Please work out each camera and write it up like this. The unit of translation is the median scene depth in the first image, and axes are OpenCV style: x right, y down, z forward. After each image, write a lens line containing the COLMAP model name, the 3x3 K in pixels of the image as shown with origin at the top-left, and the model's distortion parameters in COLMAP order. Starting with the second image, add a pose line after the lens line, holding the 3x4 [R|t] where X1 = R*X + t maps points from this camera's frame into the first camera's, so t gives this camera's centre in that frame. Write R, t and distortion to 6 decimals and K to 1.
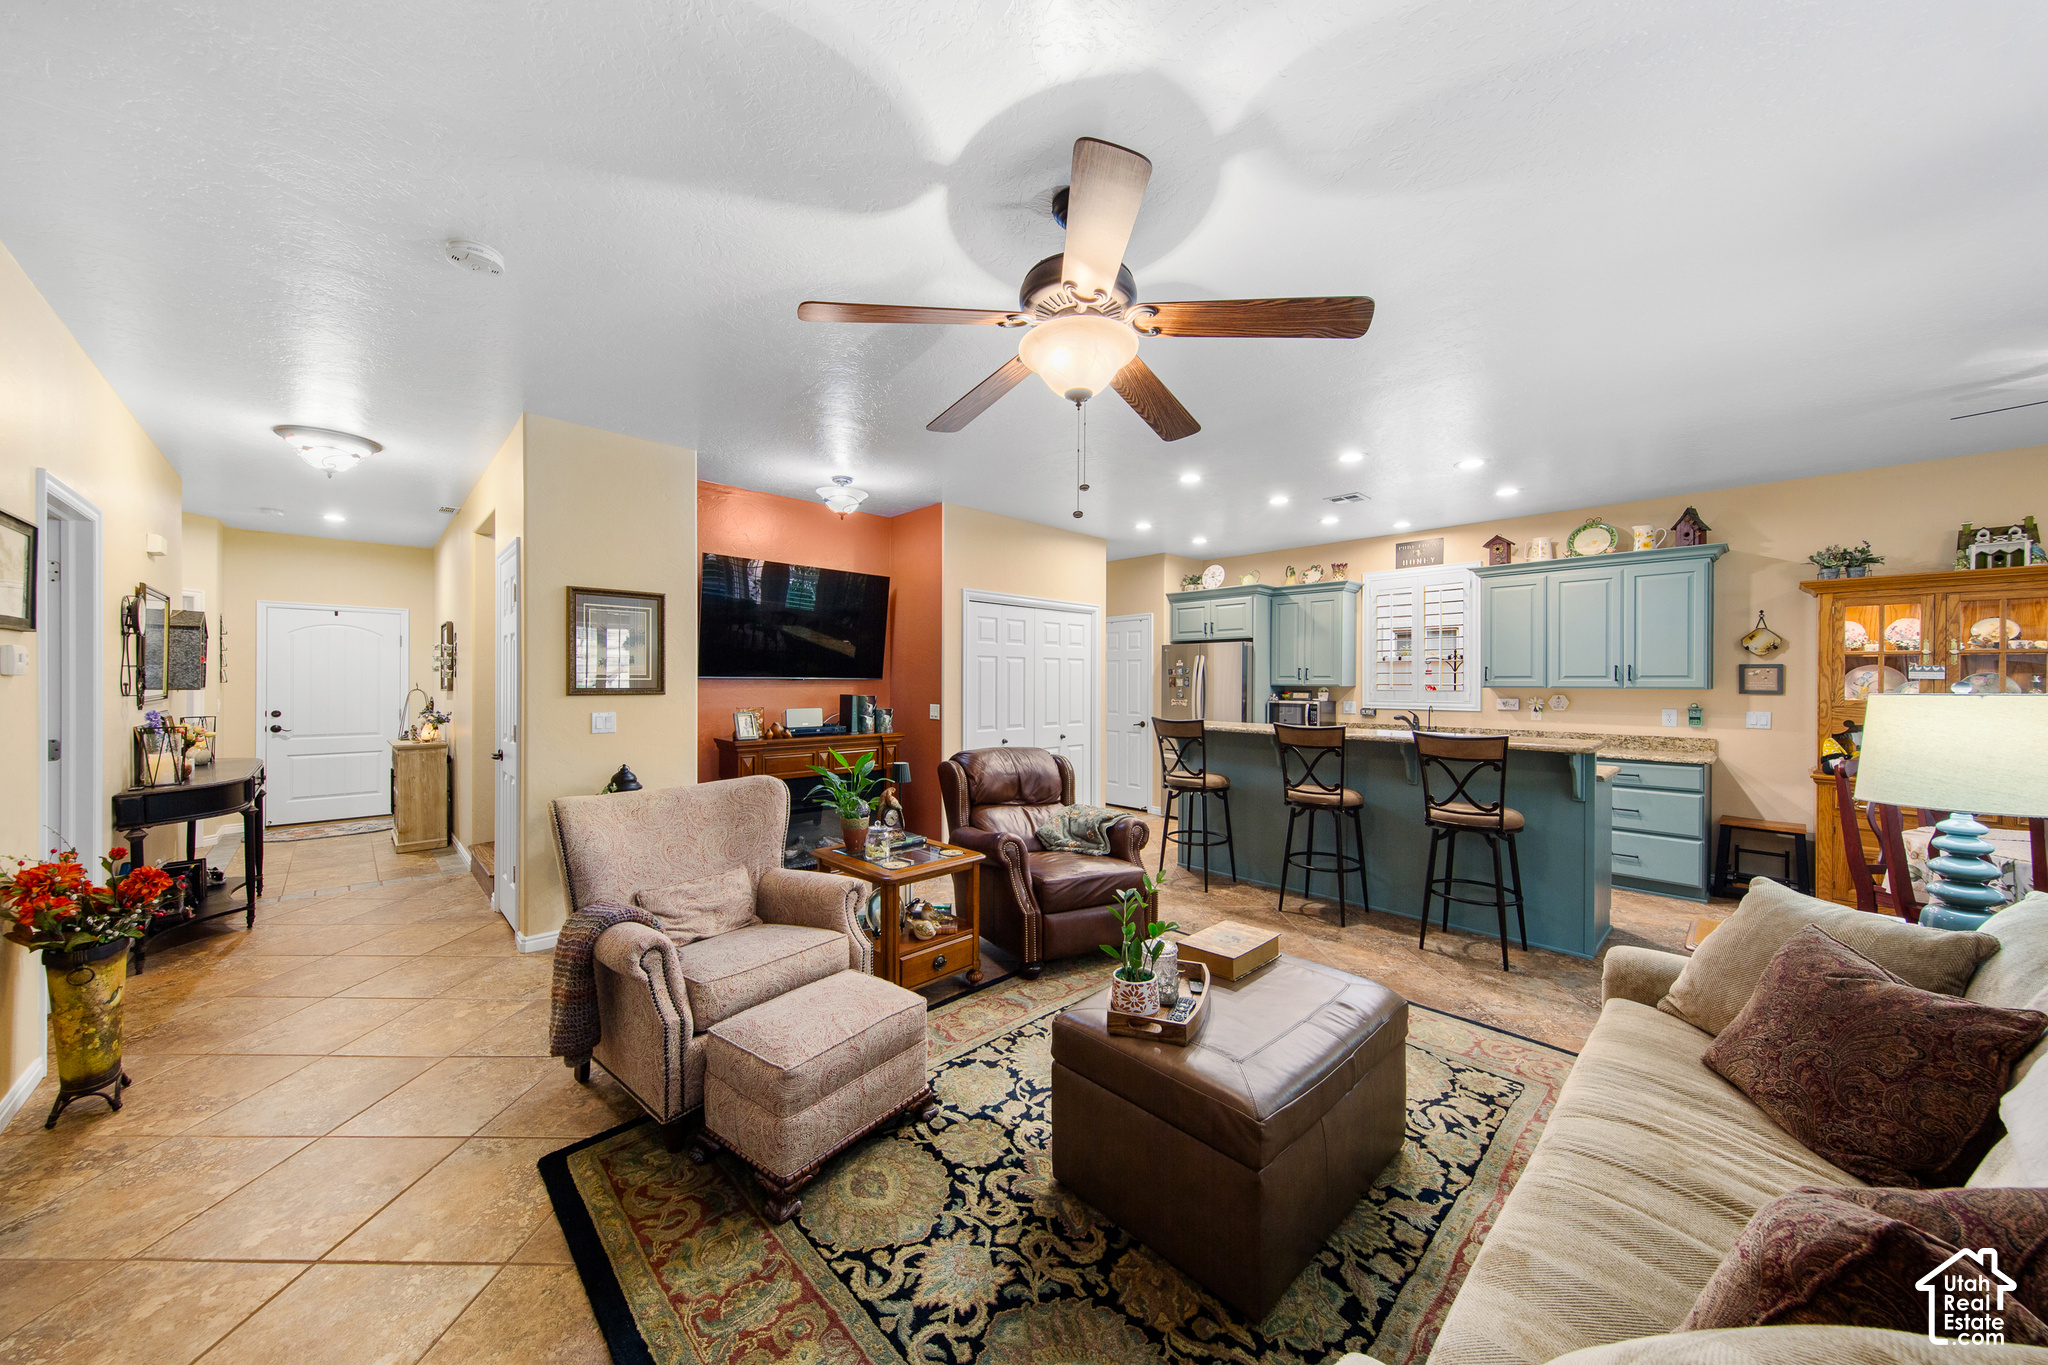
lens RADIAL K [[698.9, 0, 1018.4], [0, 698.9, 684.7], [0, 0, 1]] dist [0.002985, 0.000210]
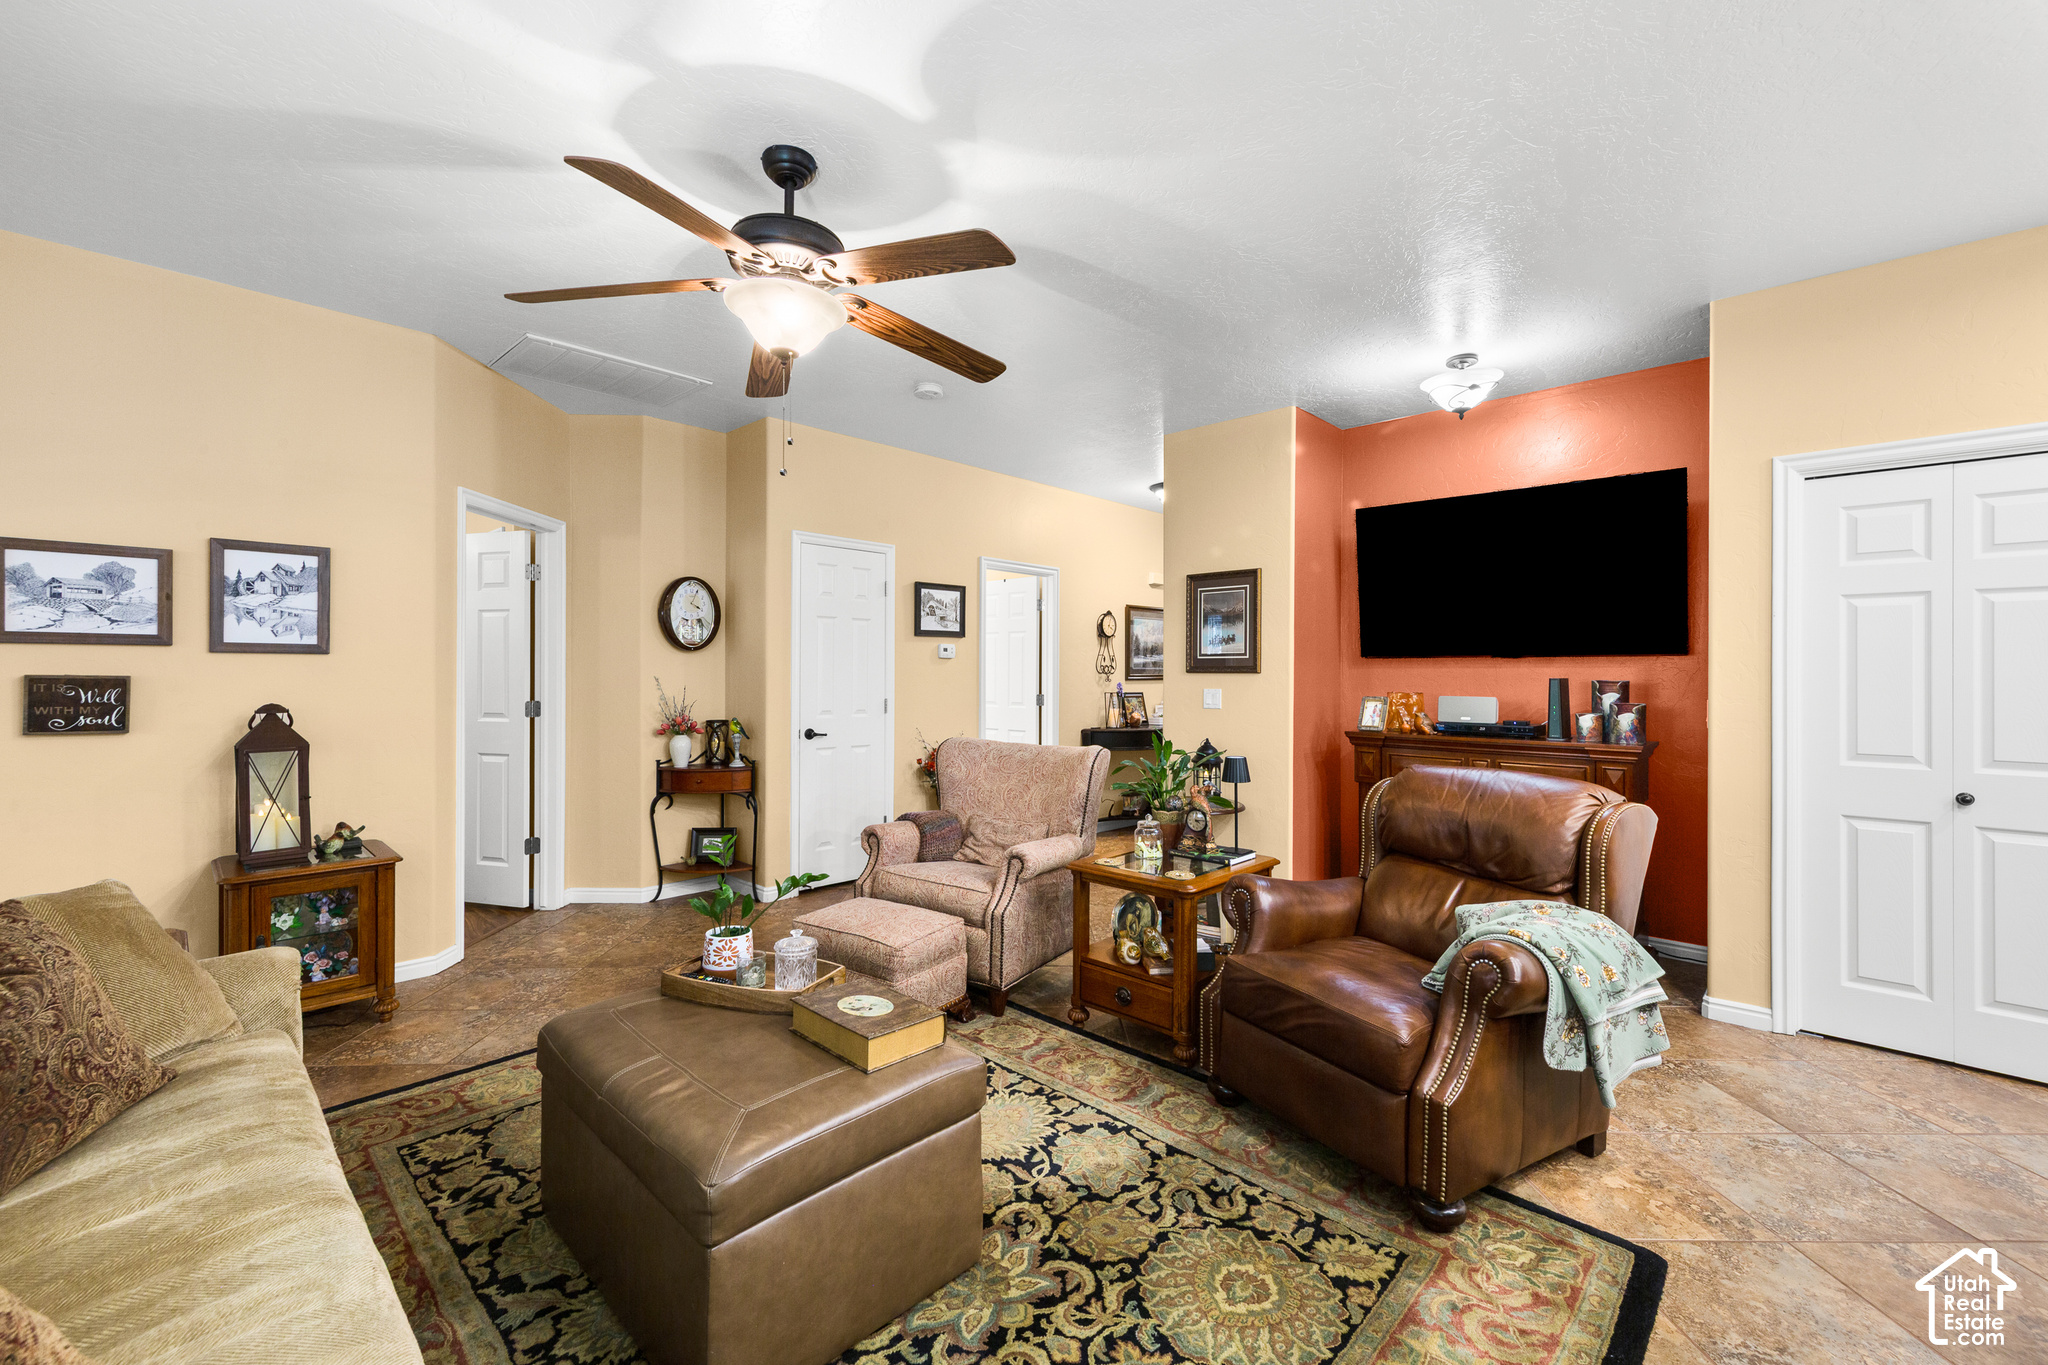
lens RADIAL K [[845.9, 0, 1032.6], [0, 845.9, 677.1], [0, 0, 1]] dist [0.014707, -0.000112]
pose [[0.051497, 0.003812, -0.998666, 0.518707], [-0.006969, 0.999970, 0.003457, 0.014622], [0.998649, 0.006782, 0.051522, 0.507008]]
